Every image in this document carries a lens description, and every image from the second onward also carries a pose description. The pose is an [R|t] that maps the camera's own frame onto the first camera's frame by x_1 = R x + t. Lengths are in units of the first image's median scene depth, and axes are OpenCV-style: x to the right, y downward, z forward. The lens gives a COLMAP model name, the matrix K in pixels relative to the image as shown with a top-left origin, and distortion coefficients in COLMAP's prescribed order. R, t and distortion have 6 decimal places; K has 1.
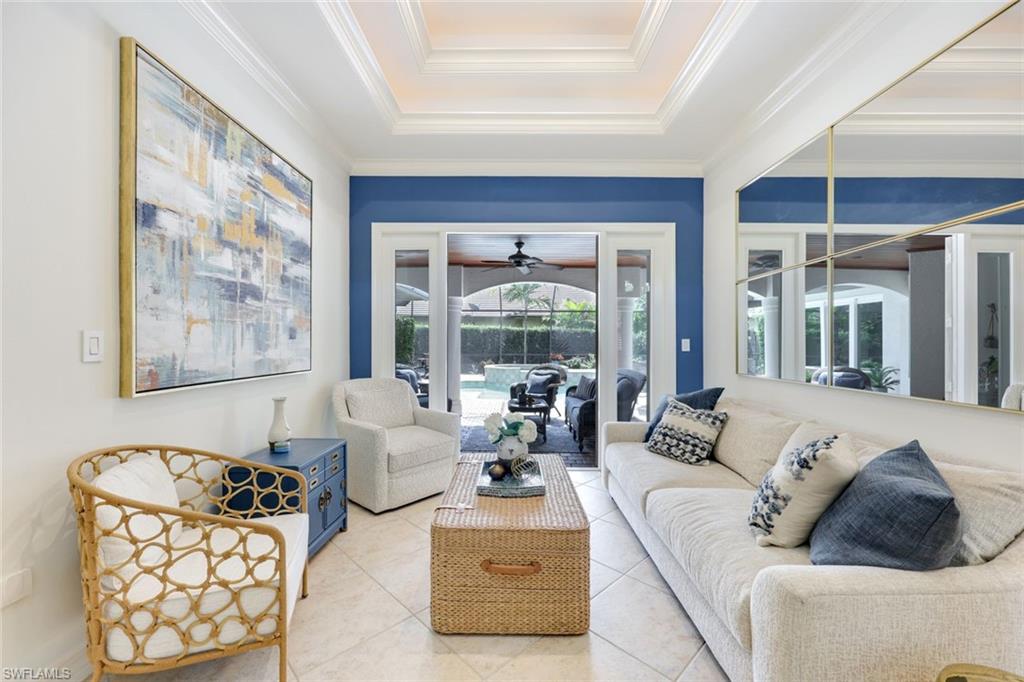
lens RADIAL K [[417.6, 0, 513.3], [0, 417.6, 340.0], [0, 0, 1]] dist [-0.000180, -0.000032]
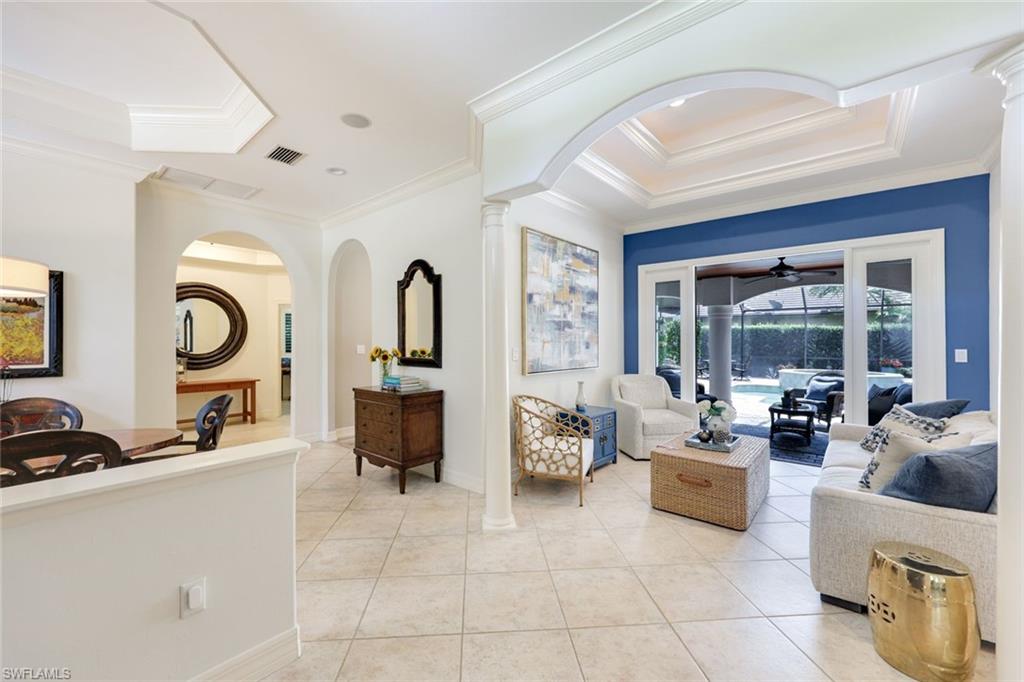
lens RADIAL K [[417.6, 0, 513.3], [0, 417.6, 340.0], [0, 0, 1]] dist [-0.000180, -0.000032]
pose [[0.778470, -0.002898, -0.627675, 0.406774], [0.003664, 0.999993, -0.000074, -0.050320], [0.627671, -0.002242, 0.778476, -0.691426]]
